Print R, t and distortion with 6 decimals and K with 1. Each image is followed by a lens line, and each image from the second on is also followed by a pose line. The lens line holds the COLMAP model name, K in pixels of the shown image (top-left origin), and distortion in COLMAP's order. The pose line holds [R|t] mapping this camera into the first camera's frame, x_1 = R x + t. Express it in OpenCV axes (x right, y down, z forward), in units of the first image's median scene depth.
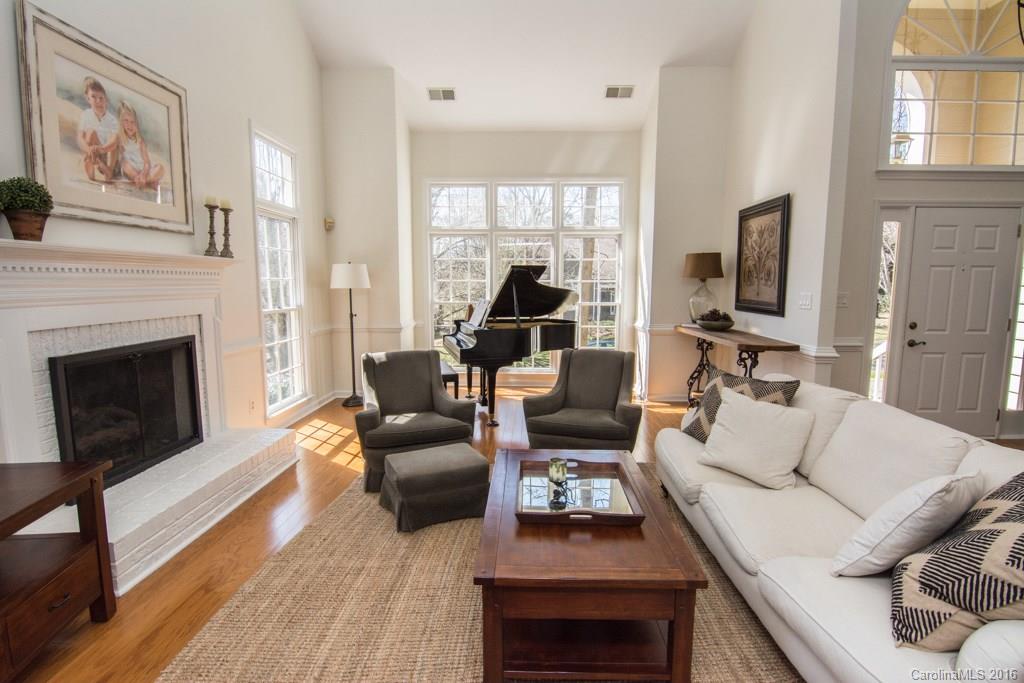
lens RADIAL K [[496.7, 0, 518.4], [0, 496.7, 341.8], [0, 0, 1]] dist [-0.005115, -0.009724]
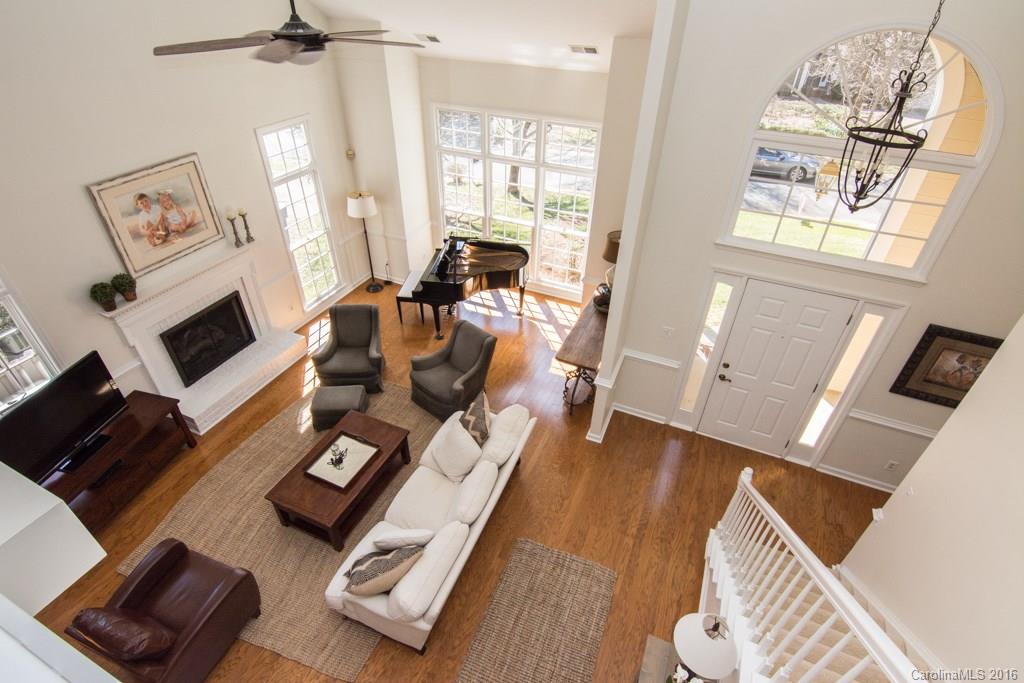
lens RADIAL K [[496.7, 0, 518.4], [0, 496.7, 341.8], [0, 0, 1]] dist [-0.005115, -0.009724]
pose [[0.927467, 0.238747, -0.287758, 0.856016], [-0.067709, 0.864120, 0.498710, -0.828240], [0.367723, -0.443053, 0.817608, -0.176193]]
